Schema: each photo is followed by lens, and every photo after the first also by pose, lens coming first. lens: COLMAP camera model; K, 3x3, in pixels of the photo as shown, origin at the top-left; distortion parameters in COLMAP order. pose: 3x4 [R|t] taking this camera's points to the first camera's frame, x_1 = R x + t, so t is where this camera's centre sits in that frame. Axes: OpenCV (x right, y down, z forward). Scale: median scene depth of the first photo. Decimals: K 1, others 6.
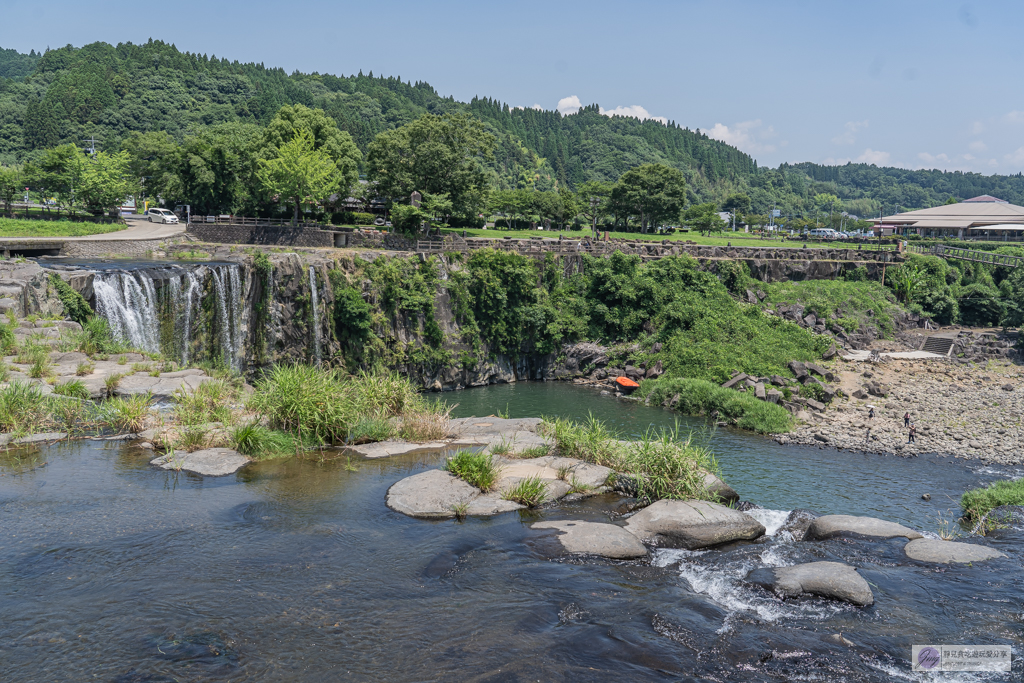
lens RADIAL K [[842.5, 0, 511.3], [0, 842.5, 344.1], [0, 0, 1]] dist [0.009369, 0.002405]
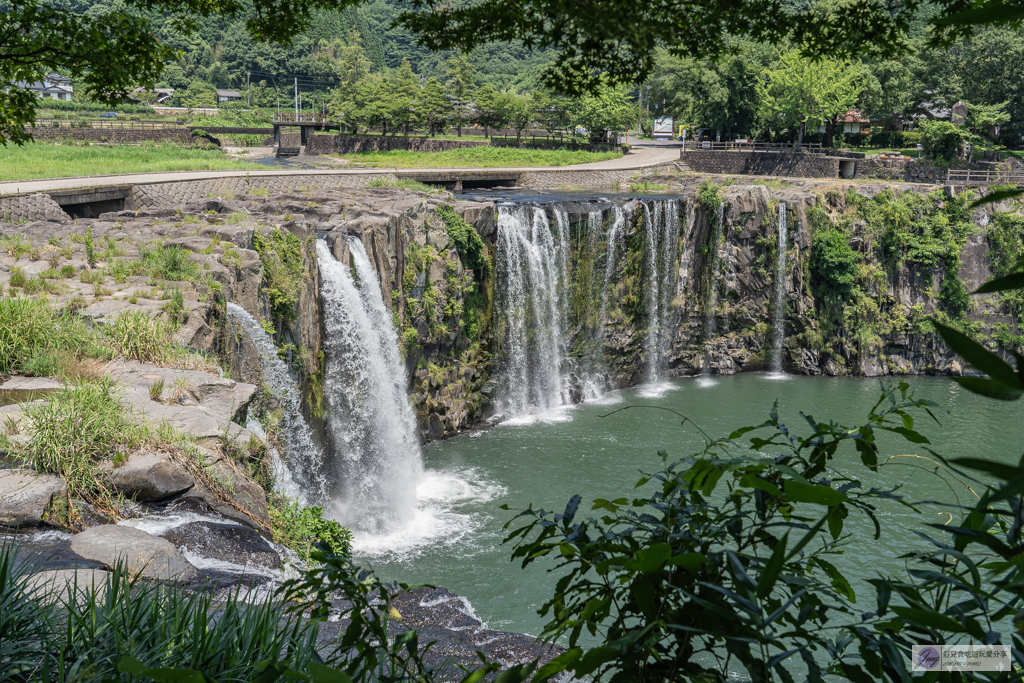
lens RADIAL K [[1027.0, 0, 512.2], [0, 1027.0, 340.0], [0, 0, 1]] dist [0.039564, 0.000000]
pose [[0.787694, 0.100561, -0.607804, 0.168745], [-0.074384, 0.994895, 0.068206, -0.008465], [0.611559, -0.008514, 0.791153, 0.054583]]
